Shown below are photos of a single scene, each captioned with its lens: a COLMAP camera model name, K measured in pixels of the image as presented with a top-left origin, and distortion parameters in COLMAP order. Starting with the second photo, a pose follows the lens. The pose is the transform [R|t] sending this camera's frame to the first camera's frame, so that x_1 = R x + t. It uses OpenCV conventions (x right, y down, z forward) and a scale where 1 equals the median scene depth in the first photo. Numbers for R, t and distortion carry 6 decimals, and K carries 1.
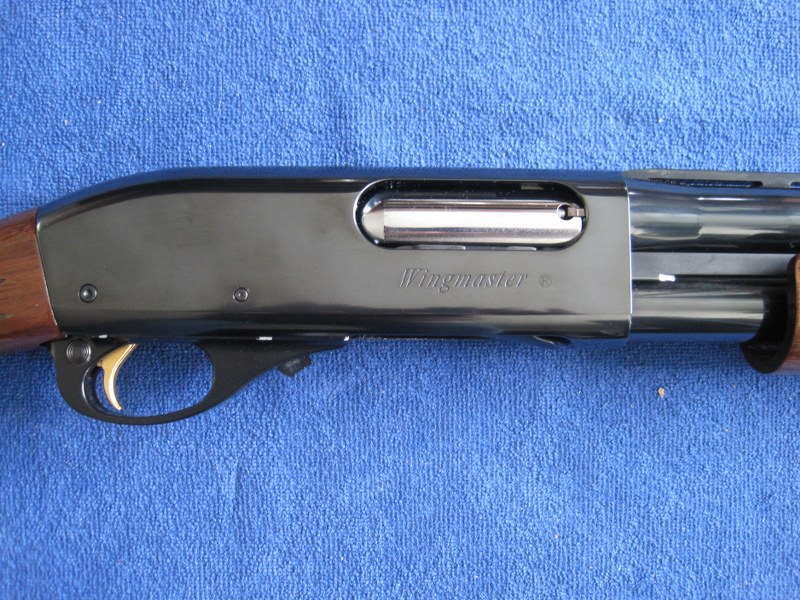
lens RADIAL K [[820.6, 0, 400.1], [0, 820.6, 299.8], [0, 0, 1]] dist [-0.164623, 0.128846]
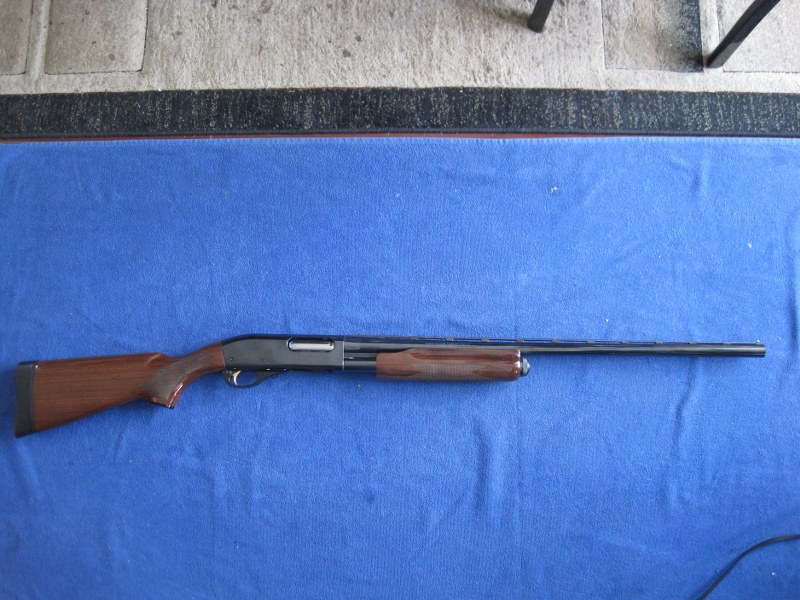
lens RADIAL K [[820.6, 0, 400.1], [0, 820.6, 299.8], [0, 0, 1]] dist [-0.164623, 0.128846]
pose [[0.999945, 0.009704, 0.004076, 0.538385], [-0.008979, 0.988554, -0.150600, 0.327632], [-0.005491, 0.150555, 0.988586, -3.508674]]
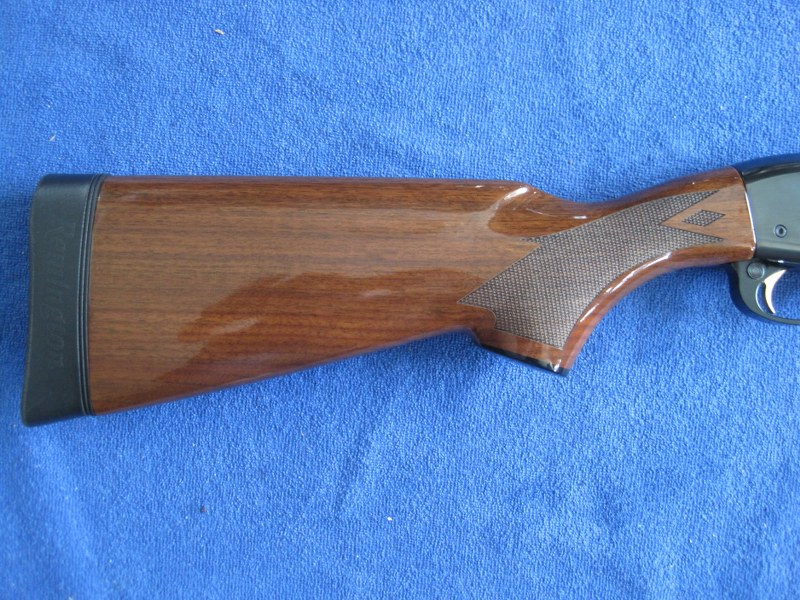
lens RADIAL K [[820.6, 0, 400.1], [0, 820.6, 299.8], [0, 0, 1]] dist [-0.164623, 0.128846]
pose [[0.994628, 0.103507, 0.001175, -0.947825], [-0.103512, 0.994488, 0.016673, 0.146953], [0.000558, -0.016705, 0.999860, -0.402360]]
